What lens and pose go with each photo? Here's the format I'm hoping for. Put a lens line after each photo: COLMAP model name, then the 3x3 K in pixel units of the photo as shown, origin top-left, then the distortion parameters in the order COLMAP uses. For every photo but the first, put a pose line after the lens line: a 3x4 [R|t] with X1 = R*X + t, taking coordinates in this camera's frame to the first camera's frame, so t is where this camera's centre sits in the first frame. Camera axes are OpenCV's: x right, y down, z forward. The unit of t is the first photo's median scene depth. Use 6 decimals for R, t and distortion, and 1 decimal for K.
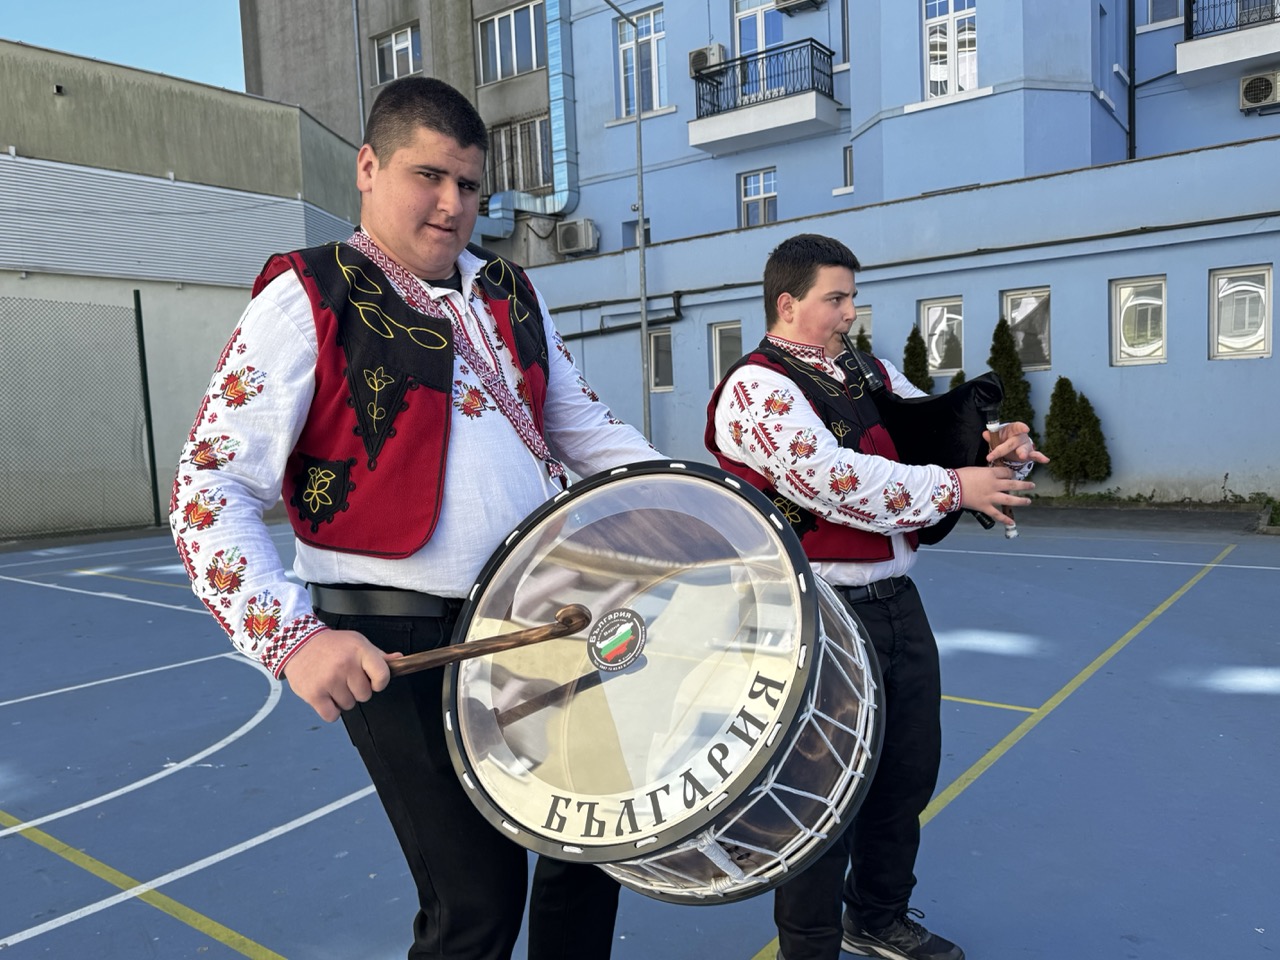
lens RADIAL K [[1021.3, 0, 633.2], [0, 1021.3, 490.2], [0, 0, 1]] dist [0.009988, 0.007917]
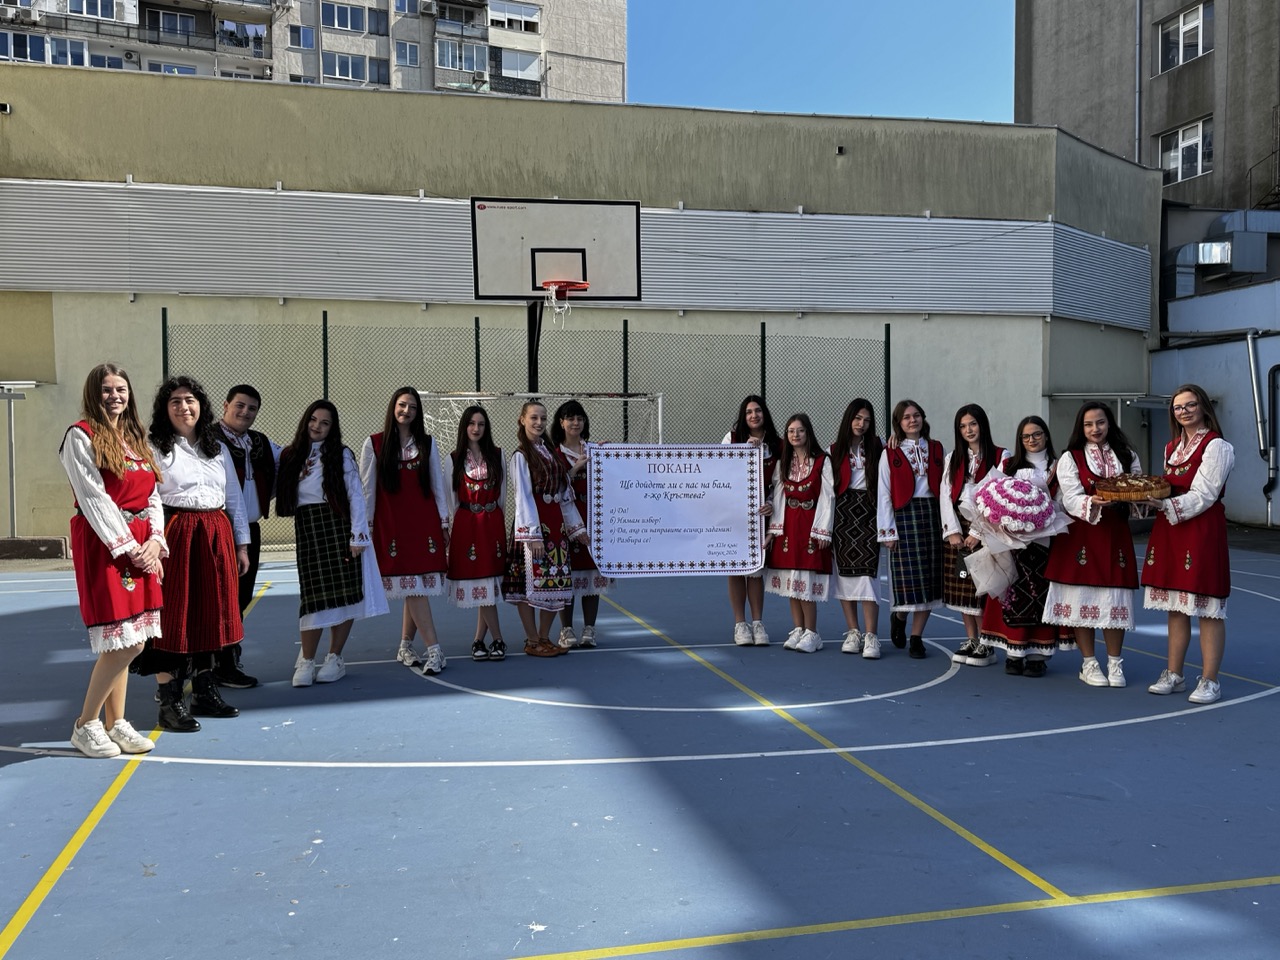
lens RADIAL K [[1132.4, 0, 618.9], [0, 1132.4, 533.1], [0, 0, 1]] dist [0.011826, -0.038485]
pose [[0.775224, 0.077002, -0.626976, 0.050529], [-0.069599, 0.996911, 0.036380, 0.003692], [0.627841, 0.015434, 0.778189, -0.088678]]
